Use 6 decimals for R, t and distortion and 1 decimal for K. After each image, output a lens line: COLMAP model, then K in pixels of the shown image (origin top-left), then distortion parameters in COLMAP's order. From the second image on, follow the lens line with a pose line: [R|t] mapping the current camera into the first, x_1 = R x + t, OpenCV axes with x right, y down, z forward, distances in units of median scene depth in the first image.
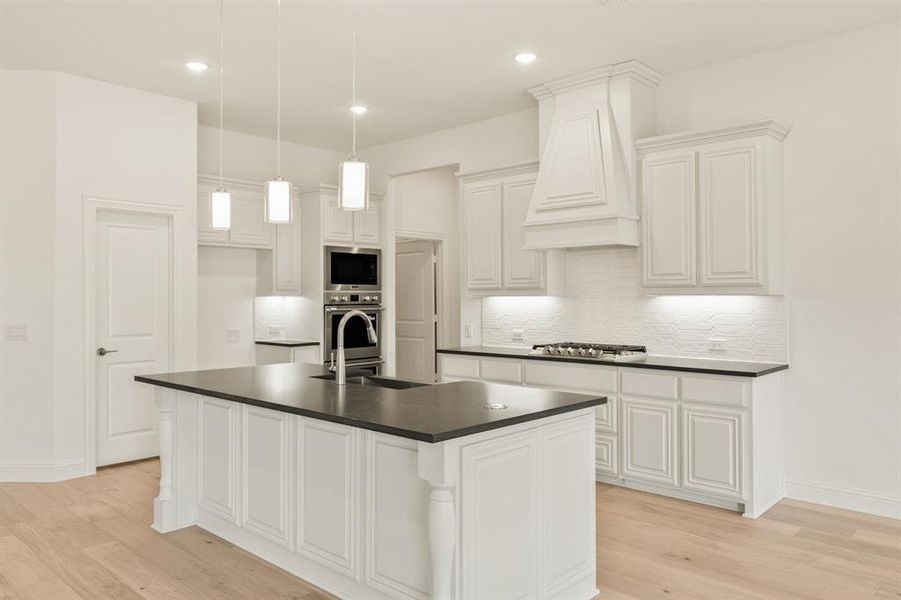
lens RADIAL K [[644.9, 0, 450.5], [0, 644.9, 300.0], [0, 0, 1]] dist [0.000565, 0.001203]
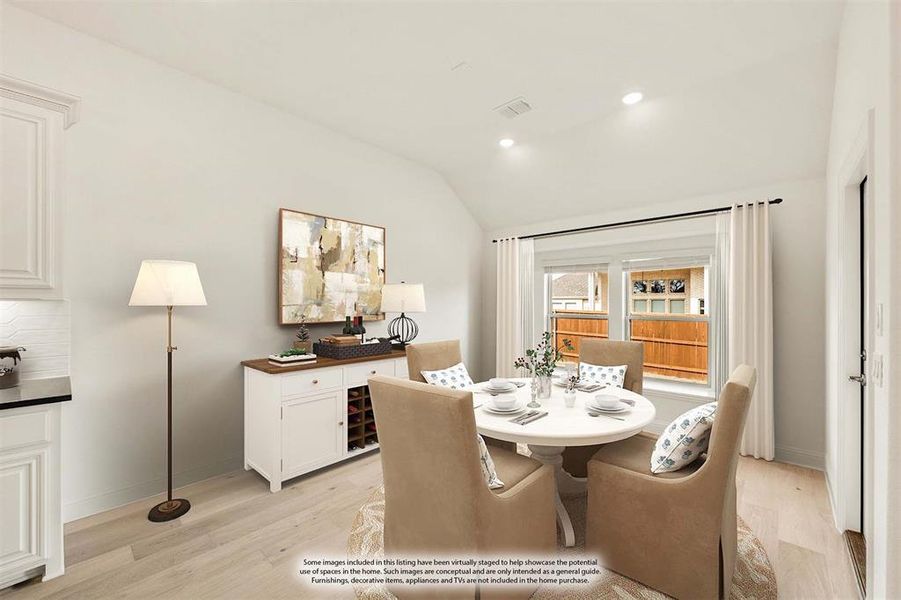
lens RADIAL K [[367.4, 0, 448.3], [0, 367.4, 300.1], [0, 0, 1]] dist [-0.001093, 0.000068]
pose [[0.002274, 0.006134, 0.999979, 0.004147], [0.002574, 0.999978, -0.006139, -0.002463], [-0.999994, 0.002588, 0.002258, 0.346586]]
